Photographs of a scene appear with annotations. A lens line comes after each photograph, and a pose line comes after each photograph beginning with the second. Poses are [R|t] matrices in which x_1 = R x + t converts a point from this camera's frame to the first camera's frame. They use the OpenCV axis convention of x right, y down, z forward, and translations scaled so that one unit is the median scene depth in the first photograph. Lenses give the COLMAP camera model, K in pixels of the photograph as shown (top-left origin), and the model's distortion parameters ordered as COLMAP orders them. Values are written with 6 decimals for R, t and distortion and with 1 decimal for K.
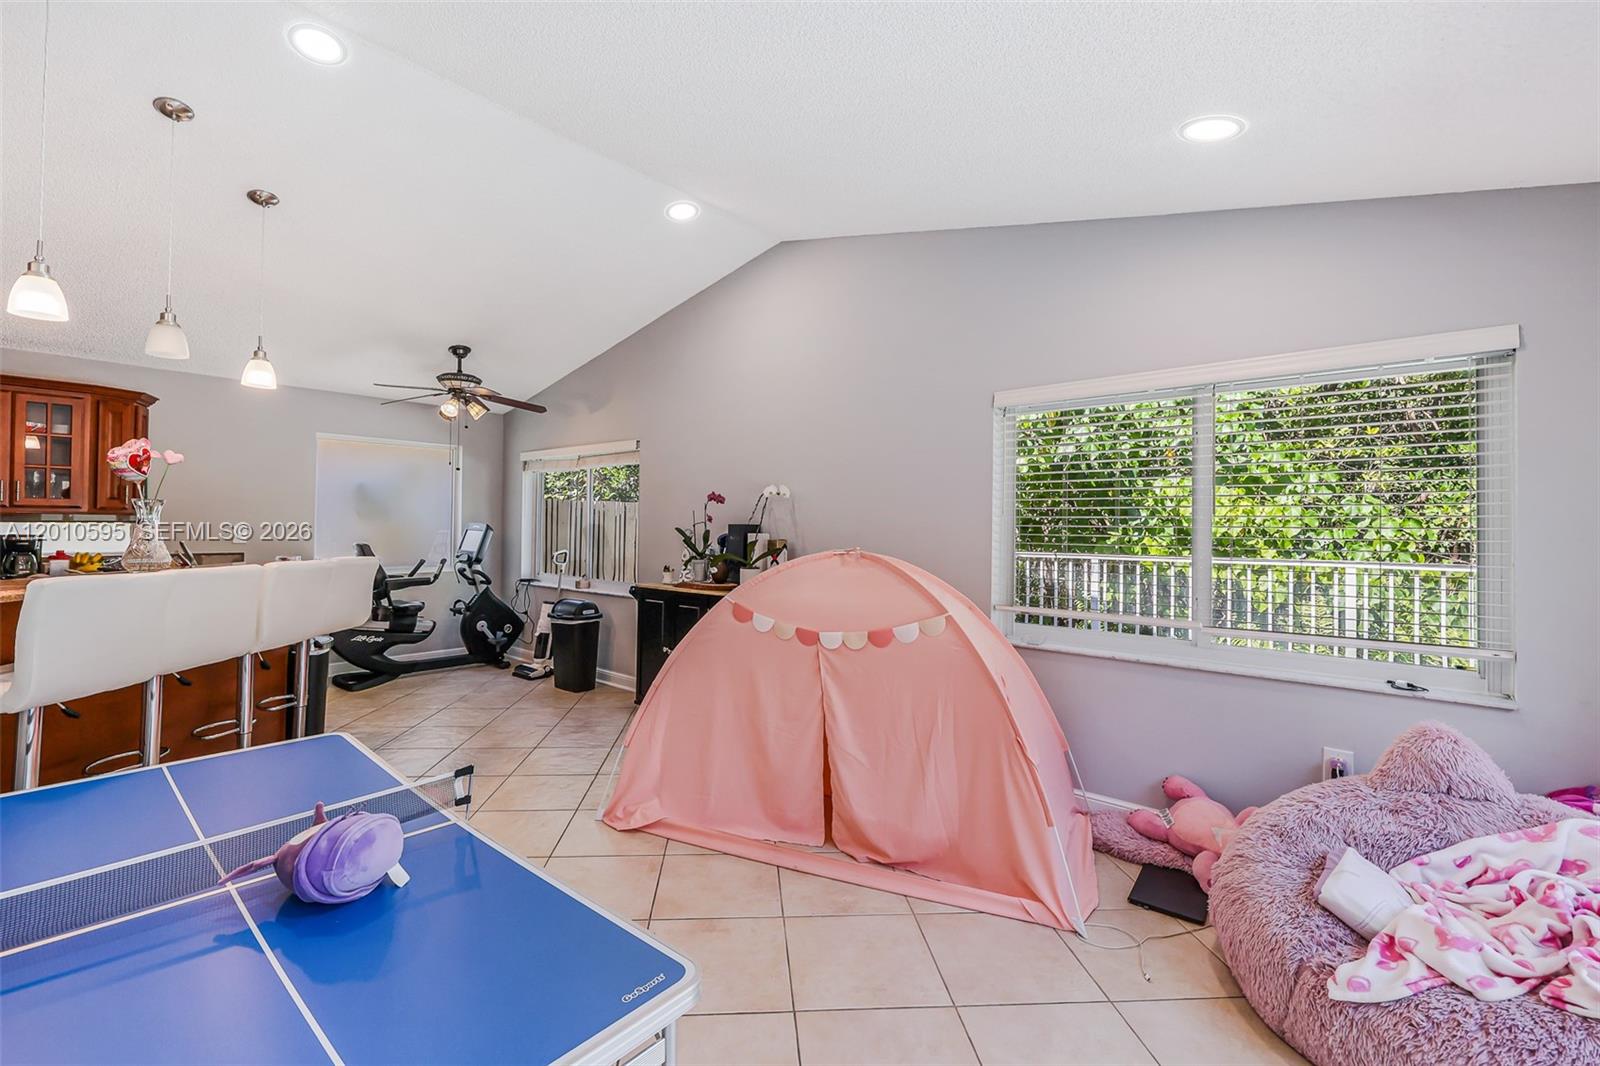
lens RADIAL K [[681.2, 0, 787.8], [0, 681.2, 518.2], [0, 0, 1]] dist [0.002675, -0.001446]
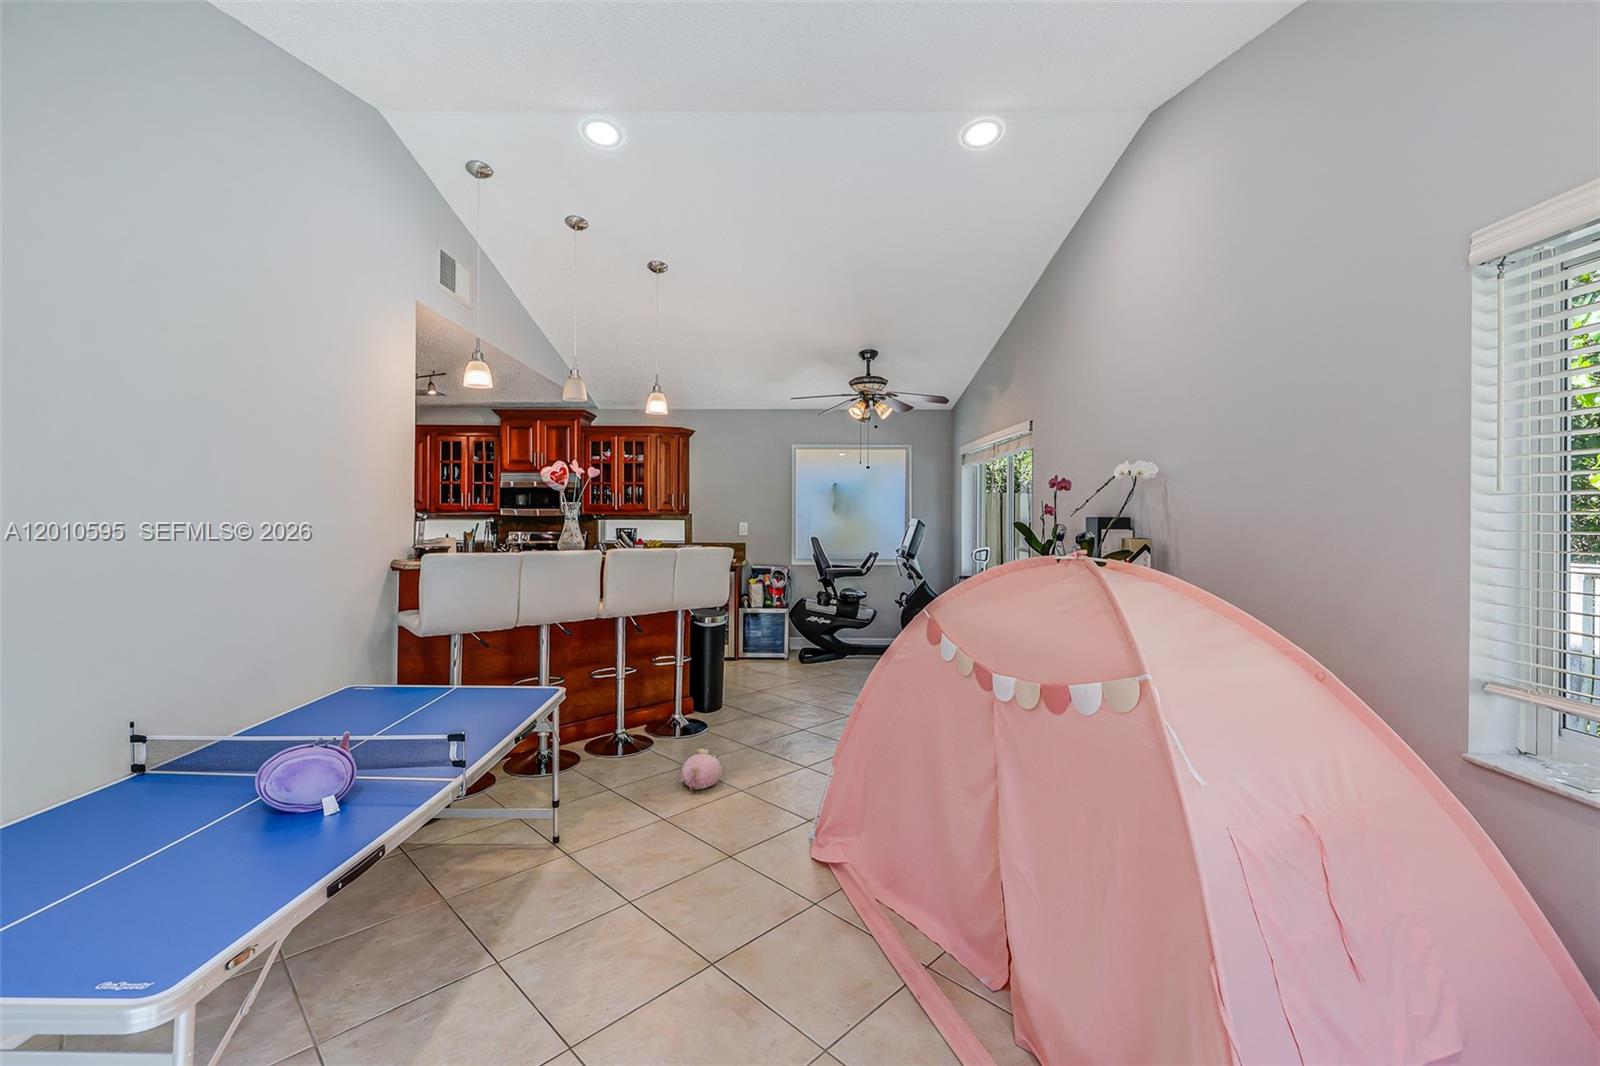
lens RADIAL K [[681.2, 0, 788.0], [0, 681.2, 517.3], [0, 0, 1]] dist [0.002675, -0.001446]
pose [[0.653922, -0.008829, -0.756511, 0.269460], [0.010503, 0.999941, -0.002592, 0.007370], [0.756489, -0.006251, 0.653976, 0.253527]]
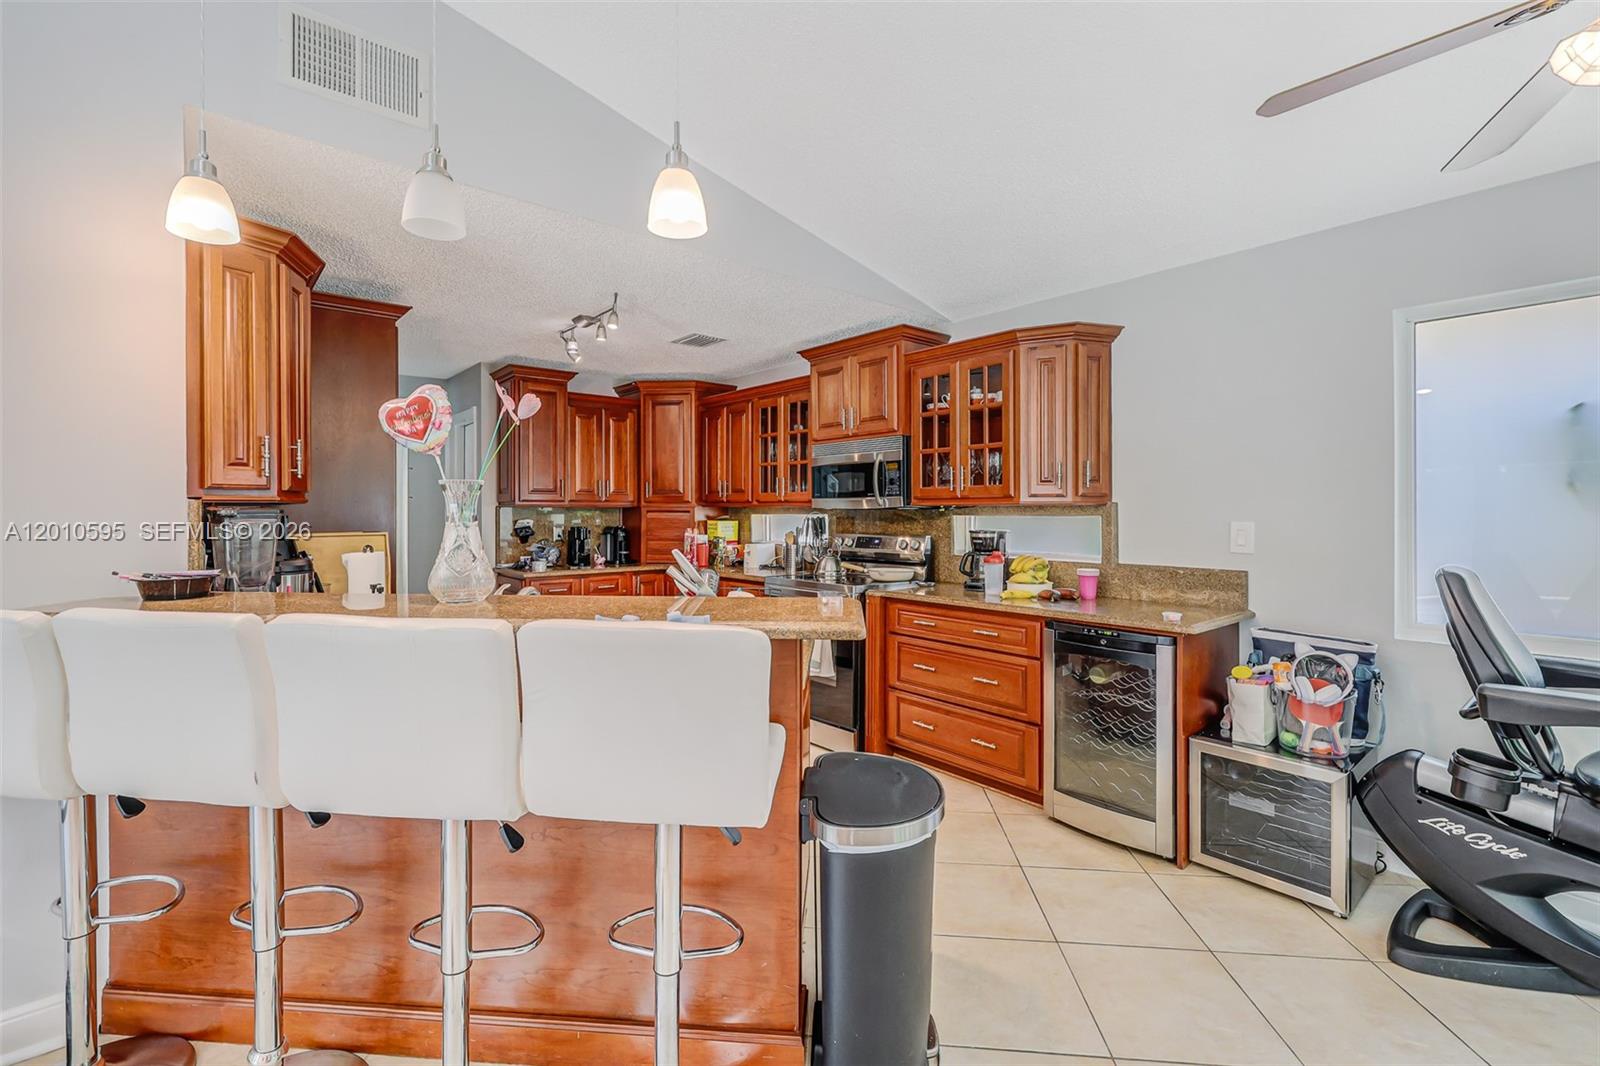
lens RADIAL K [[681.2, 0, 809.3], [0, 681.2, 513.1], [0, 0, 1]] dist [0.002675, -0.001446]
pose [[-0.128996, -0.000099, -0.991645, -0.253056], [0.012768, 0.999917, -0.001761, 0.001354], [0.991563, -0.012888, -0.128984, 0.847097]]
